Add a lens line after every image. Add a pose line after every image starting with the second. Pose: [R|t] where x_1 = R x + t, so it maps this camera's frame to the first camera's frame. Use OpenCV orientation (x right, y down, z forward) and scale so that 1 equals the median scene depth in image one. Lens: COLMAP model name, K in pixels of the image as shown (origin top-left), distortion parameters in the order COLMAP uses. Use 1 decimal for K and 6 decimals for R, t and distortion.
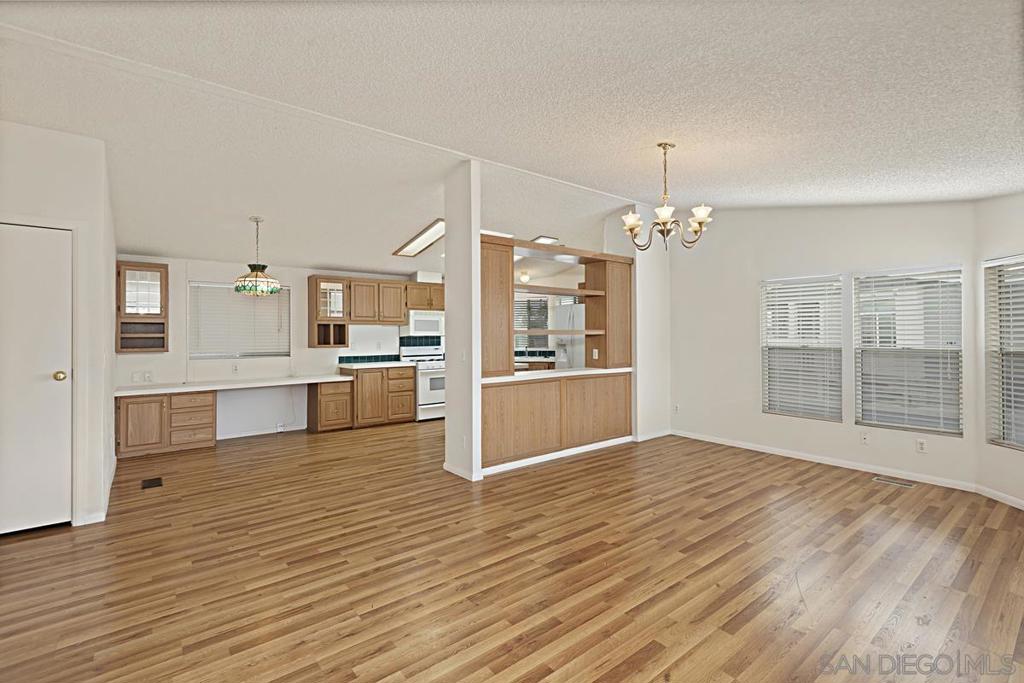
lens RADIAL K [[463.1, 0, 513.4], [0, 463.1, 333.4], [0, 0, 1]] dist [0.005327, -0.002004]
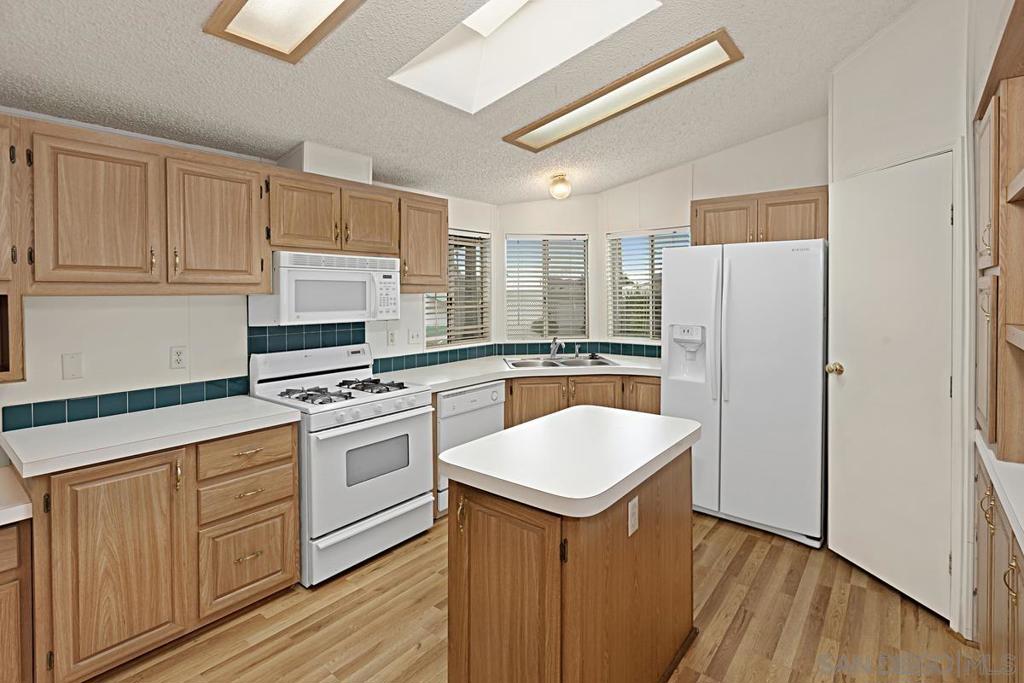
lens RADIAL K [[490.6, 0, 560.5], [0, 490.6, 299.1], [0, 0, 1]] dist [-0.012741, -0.000579]
pose [[0.956334, -0.000992, 0.292275, -0.248467], [-0.004728, 0.999811, 0.018862, -0.042290], [-0.292238, -0.019420, 0.956148, 1.129303]]
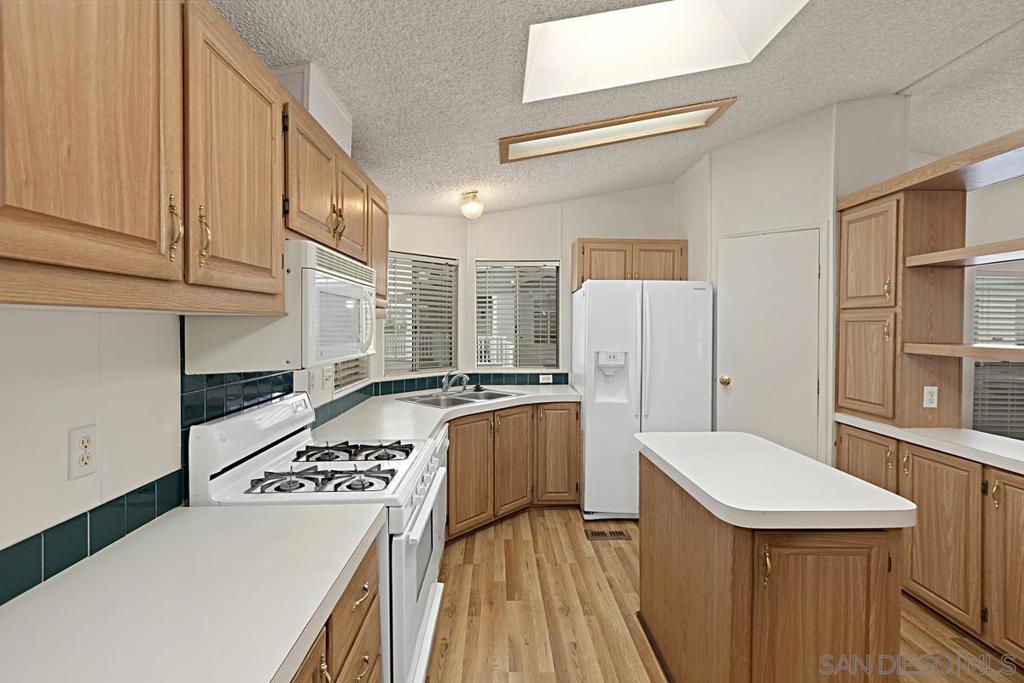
lens RADIAL K [[463.1, 0, 513.8], [0, 463.1, 333.6], [0, 0, 1]] dist [0.005327, -0.002004]
pose [[0.569267, -0.005503, 0.822134, -0.637215], [-0.016433, 0.999702, 0.018070, -0.029166], [-0.821988, -0.023797, 0.569007, 1.543512]]
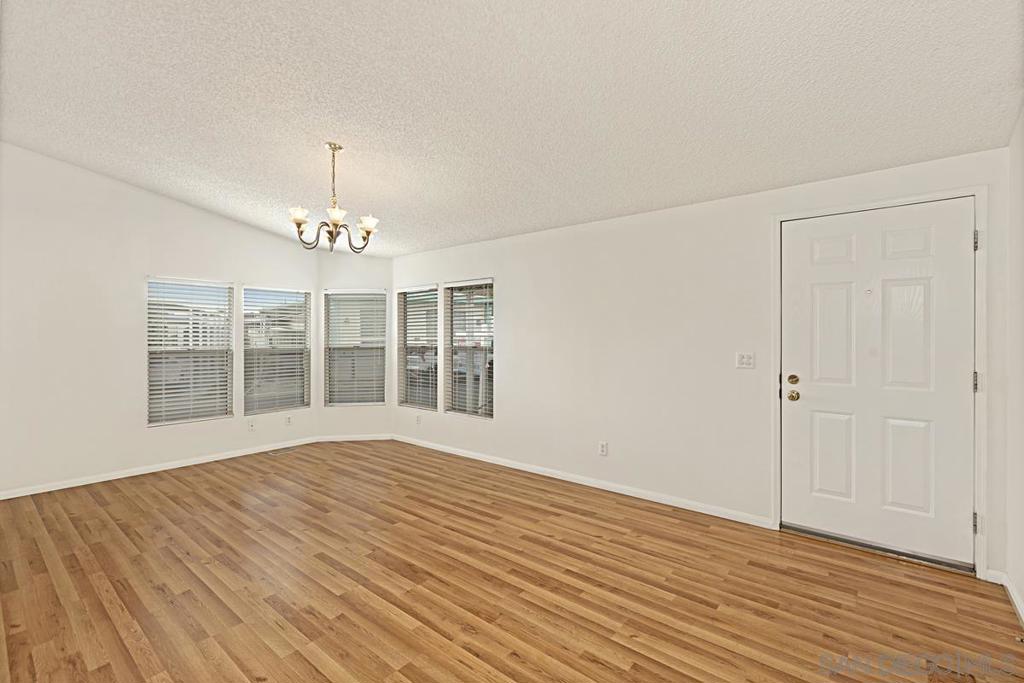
lens RADIAL K [[463.1, 0, 513.9], [0, 463.1, 335.6], [0, 0, 1]] dist [0.005327, -0.002004]
pose [[-0.212396, 0.003015, 0.977179, -0.620786], [0.000283, 0.999995, -0.003024, 0.003690], [-0.977184, -0.000365, -0.212396, 0.708776]]
